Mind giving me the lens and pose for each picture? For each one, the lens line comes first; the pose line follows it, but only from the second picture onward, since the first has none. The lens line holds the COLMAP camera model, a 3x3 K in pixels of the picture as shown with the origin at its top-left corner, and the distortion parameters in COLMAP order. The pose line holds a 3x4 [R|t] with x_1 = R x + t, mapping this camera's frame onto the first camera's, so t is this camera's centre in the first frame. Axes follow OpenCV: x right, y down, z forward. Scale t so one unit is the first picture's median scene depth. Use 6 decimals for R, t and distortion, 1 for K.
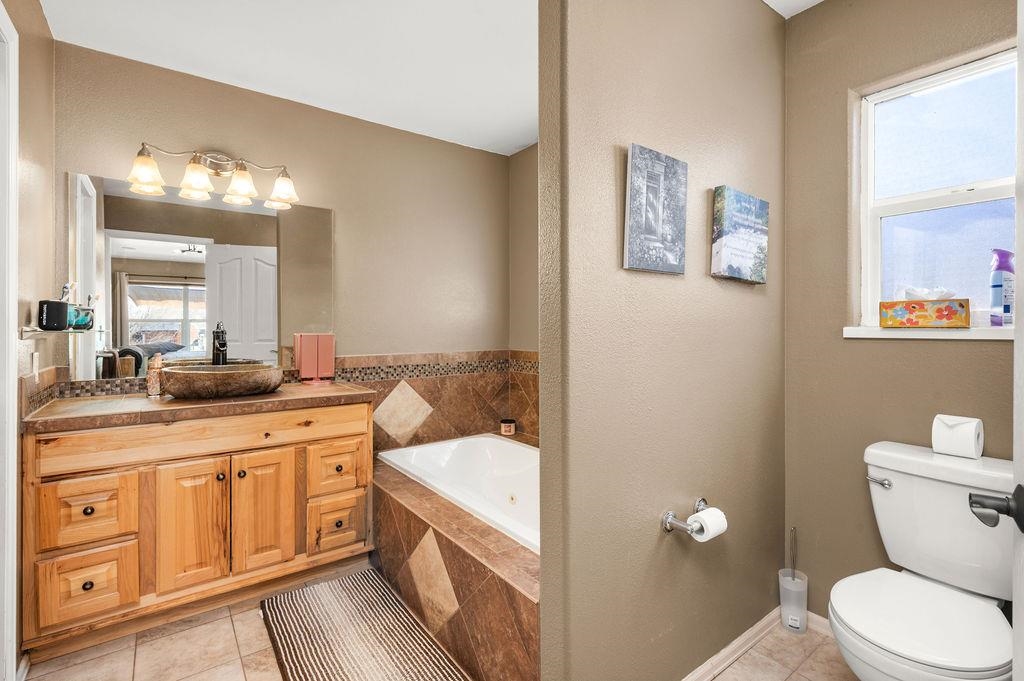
lens RADIAL K [[478.6, 0, 508.8], [0, 478.6, 328.2], [0, 0, 1]] dist [0.001726, -0.000280]
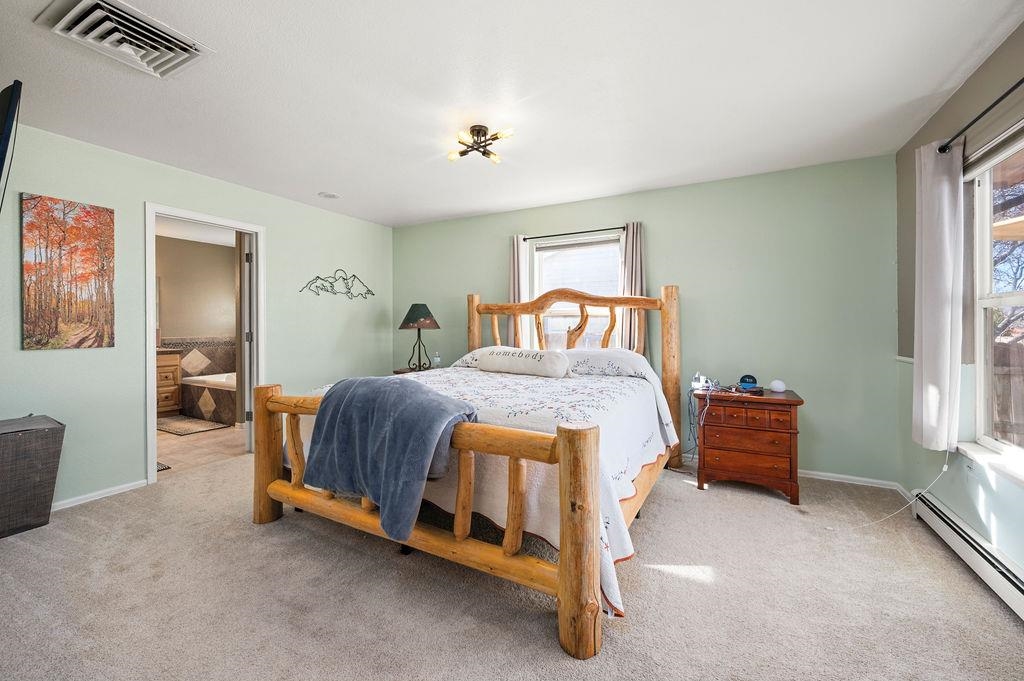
lens RADIAL K [[402.8, 0, 512.0], [0, 402.8, 324.6], [0, 0, 1]] dist [0.000568, 0.000079]
pose [[0.897020, 0.000996, 0.441989, 0.388663], [-0.000140, 0.999998, -0.001970, -0.007215], [-0.441990, 0.001705, 0.897018, -1.886695]]
